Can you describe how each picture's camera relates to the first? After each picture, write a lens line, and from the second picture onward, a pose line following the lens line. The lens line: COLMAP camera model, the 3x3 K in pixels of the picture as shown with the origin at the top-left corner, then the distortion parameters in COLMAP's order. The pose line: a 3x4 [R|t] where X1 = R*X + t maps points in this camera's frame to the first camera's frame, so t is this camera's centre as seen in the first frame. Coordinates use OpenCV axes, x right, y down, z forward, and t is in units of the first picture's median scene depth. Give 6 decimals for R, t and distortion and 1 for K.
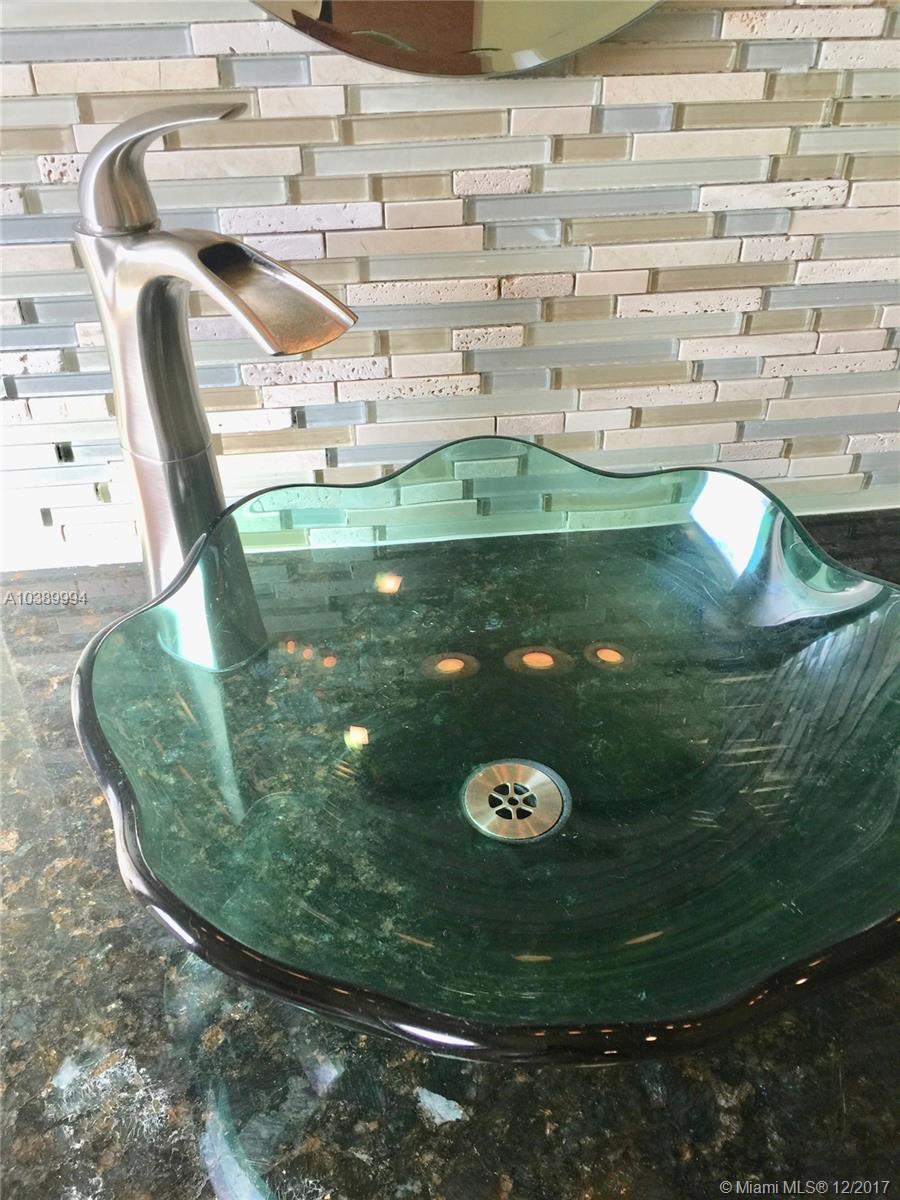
lens RADIAL K [[1023.0, 0, 450.1], [0, 1023.0, 577.3], [0, 0, 1]] dist [0.077801, -0.092555]
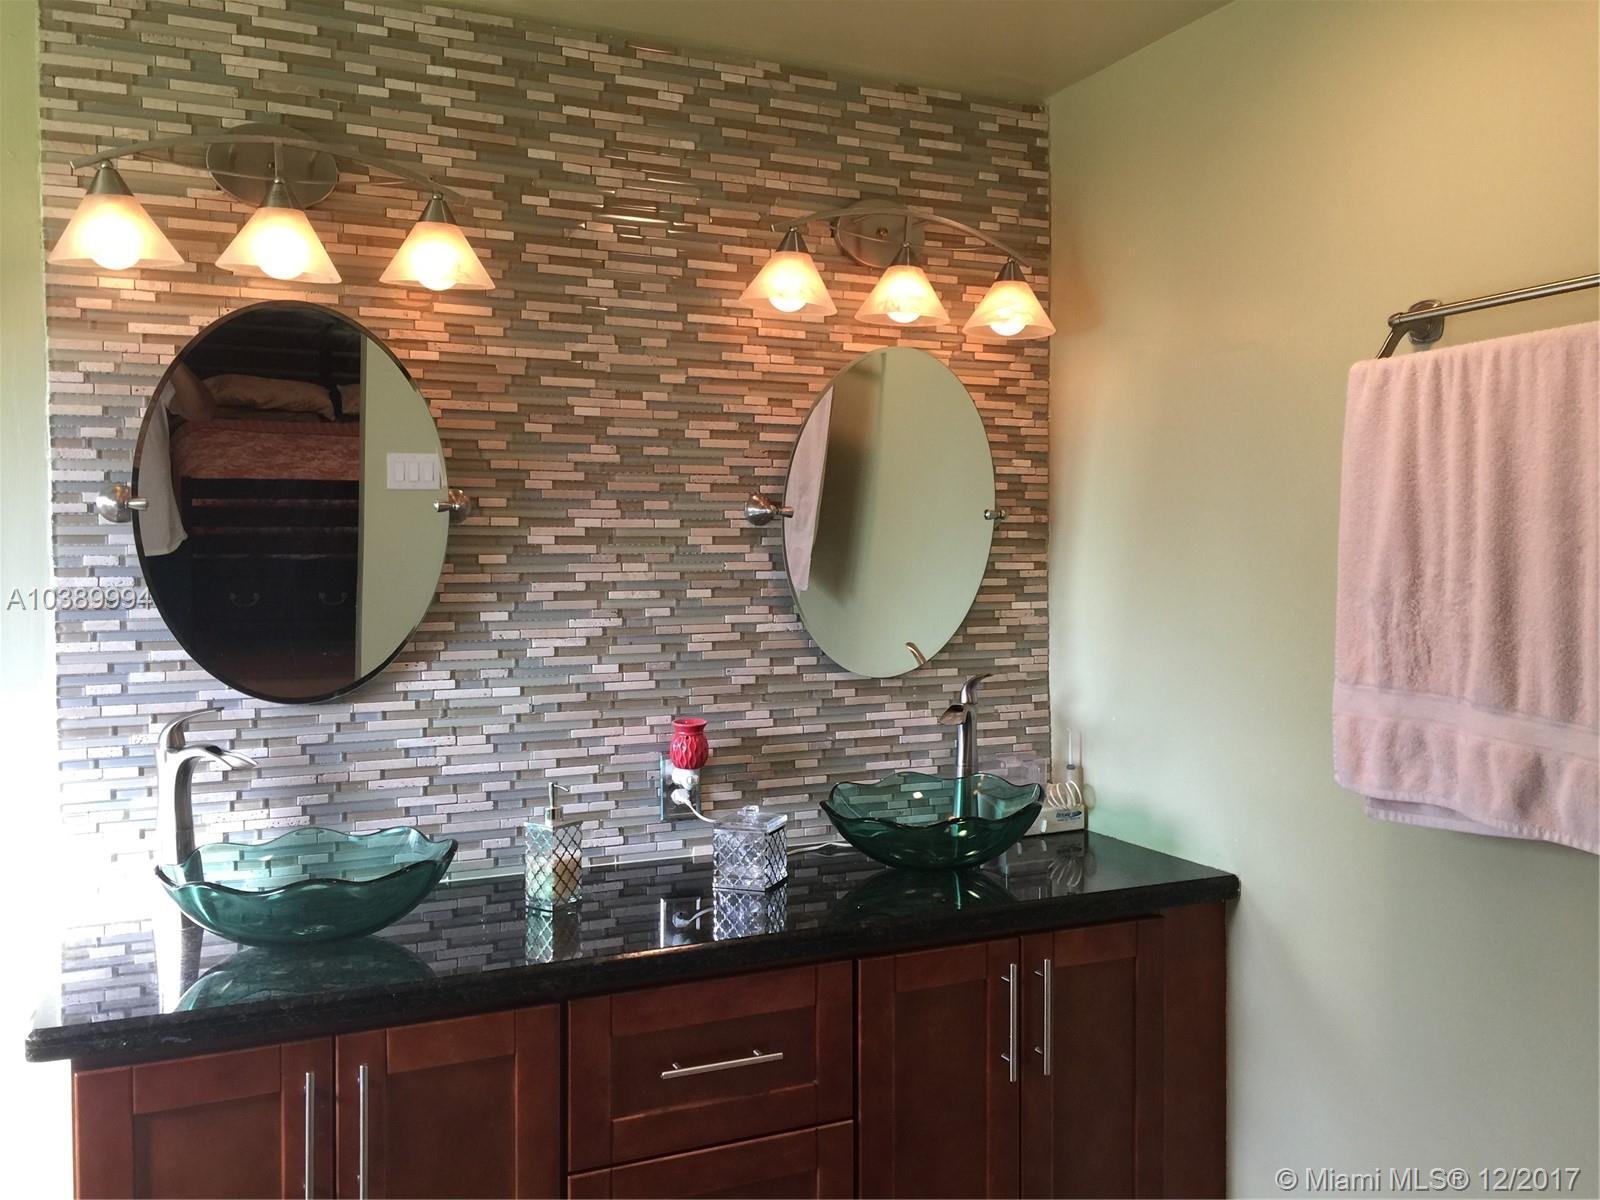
lens RADIAL K [[1364.0, 0, 802.8], [0, 1364.0, 595.4], [0, 0, 1]] dist [0.077801, -0.092555]
pose [[0.958539, -0.007534, 0.284862, 0.238750], [0.162535, 0.835554, -0.524816, 1.352558], [-0.234064, 0.549357, 0.802136, -2.310836]]
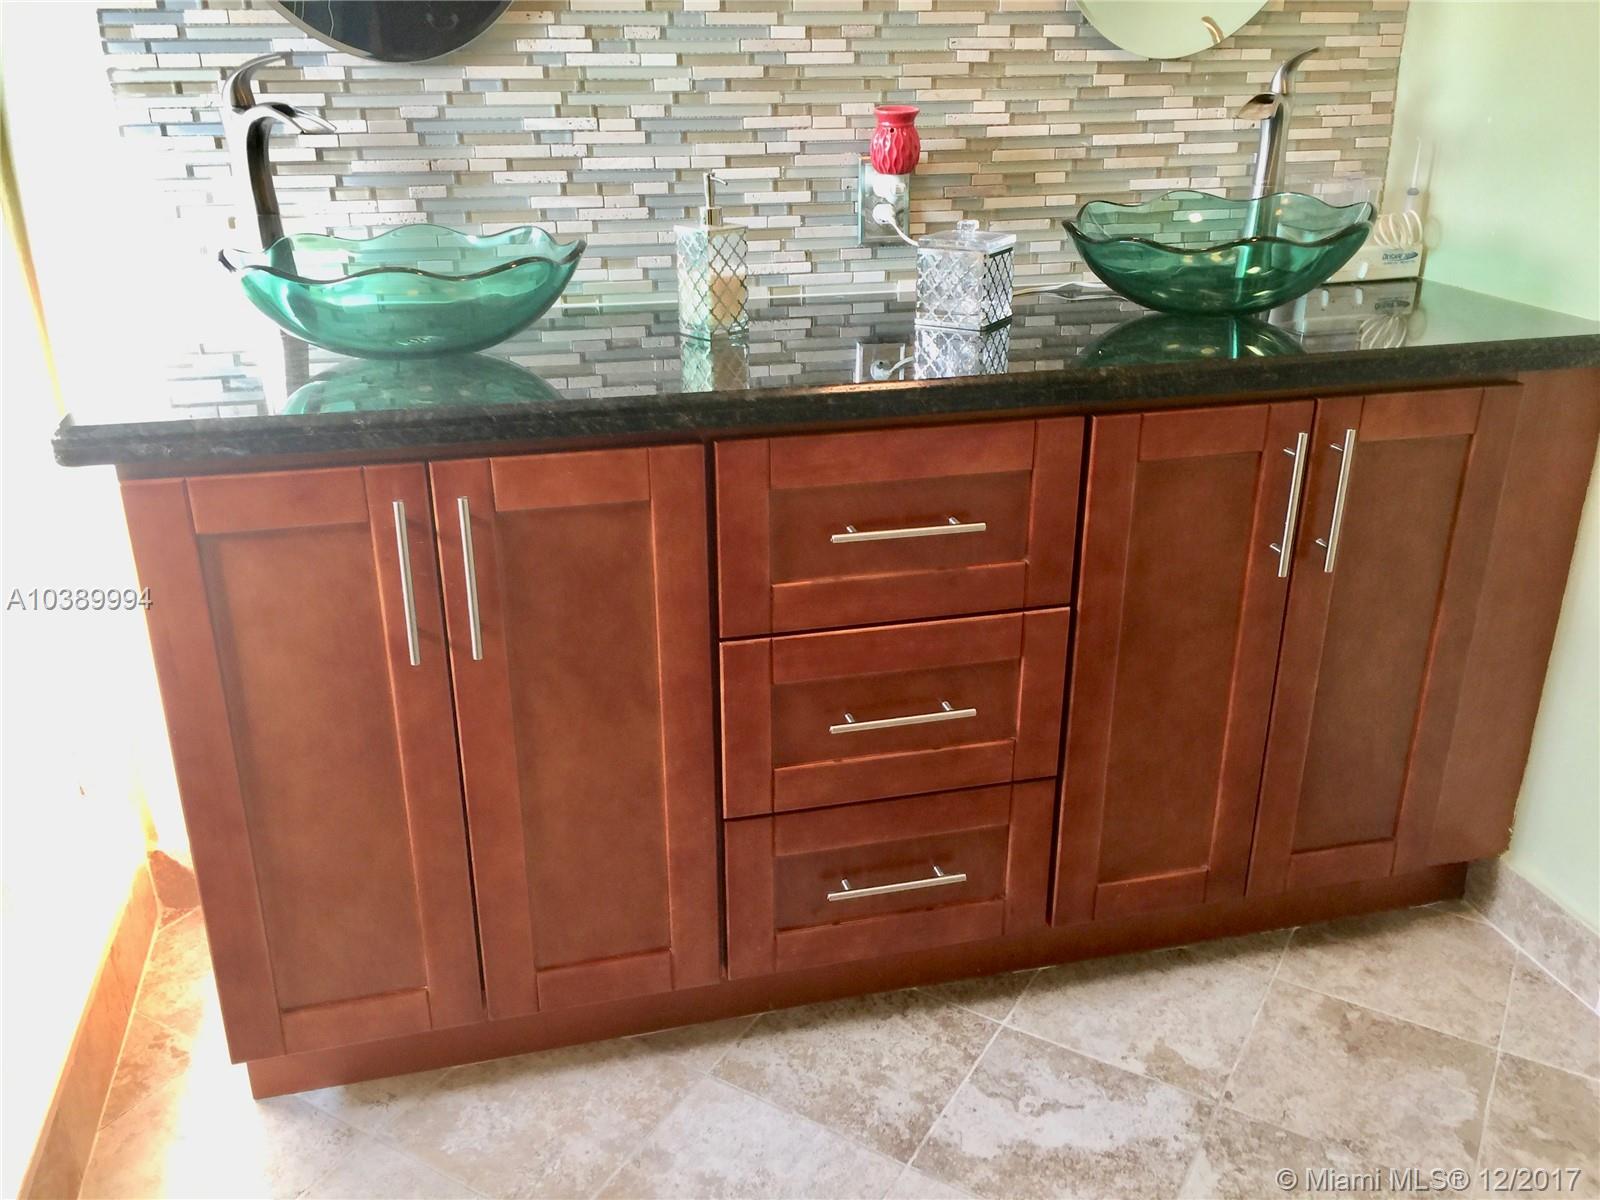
lens RADIAL K [[1364.0, 0, 811.3], [0, 1364.0, 596.8], [0, 0, 1]] dist [0.077801, -0.092555]
pose [[0.994358, -0.037966, 0.099050, 0.509775], [0.058673, 0.974766, -0.215382, 1.220165], [-0.088373, 0.219978, 0.971494, -1.578373]]
